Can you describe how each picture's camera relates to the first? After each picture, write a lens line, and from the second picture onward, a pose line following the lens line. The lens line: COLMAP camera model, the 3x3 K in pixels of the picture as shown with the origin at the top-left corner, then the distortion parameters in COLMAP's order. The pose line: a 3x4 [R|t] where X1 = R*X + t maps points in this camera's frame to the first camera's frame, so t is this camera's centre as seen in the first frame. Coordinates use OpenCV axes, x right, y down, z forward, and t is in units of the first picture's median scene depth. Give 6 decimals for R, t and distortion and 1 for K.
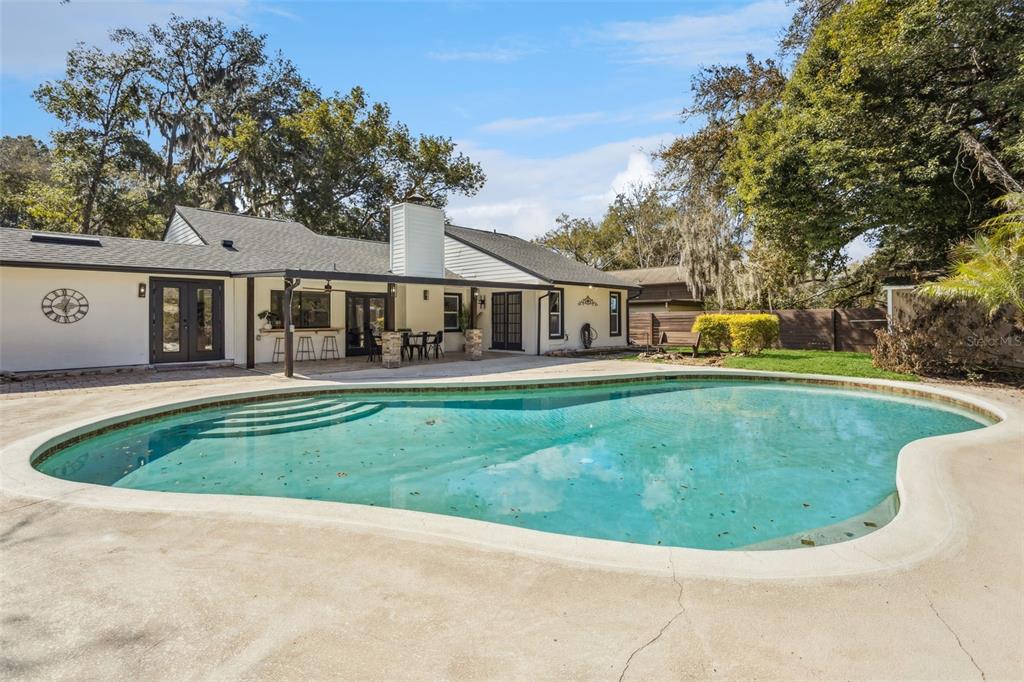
lens RADIAL K [[508.9, 0, 511.5], [0, 508.9, 324.9], [0, 0, 1]] dist [-0.001307, -0.000232]
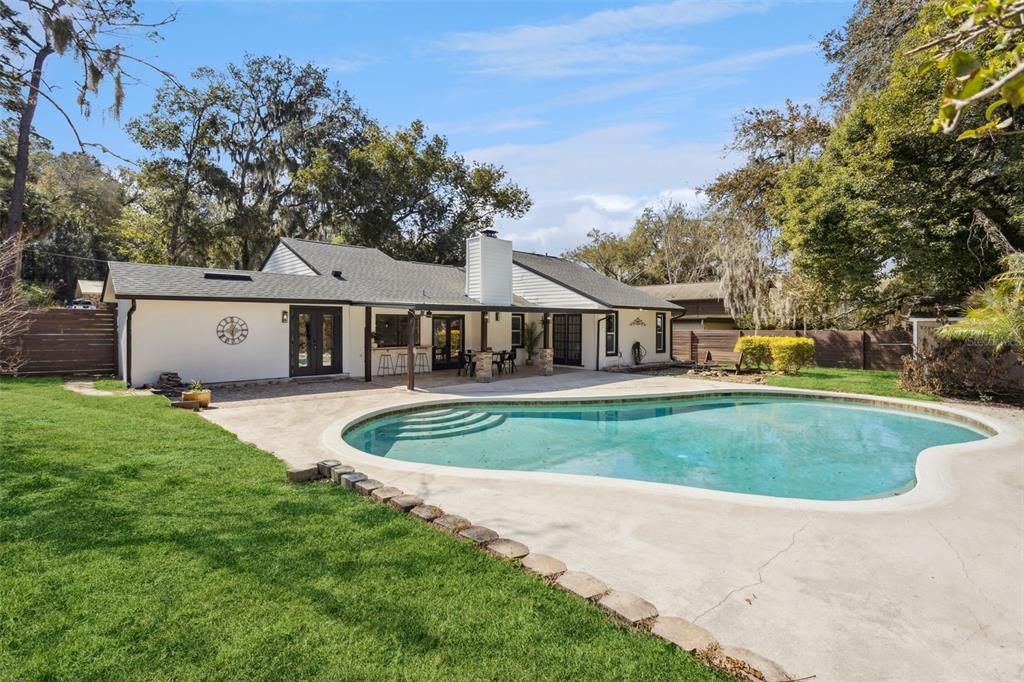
lens RADIAL K [[498.9, 0, 515.2], [0, 498.9, 336.1], [0, 0, 1]] dist [-0.000518, -0.000049]
pose [[0.999243, 0.008111, -0.038047, -0.090147], [-0.007854, 0.999945, 0.006899, -0.024415], [0.038101, -0.006595, 0.999252, -0.124170]]
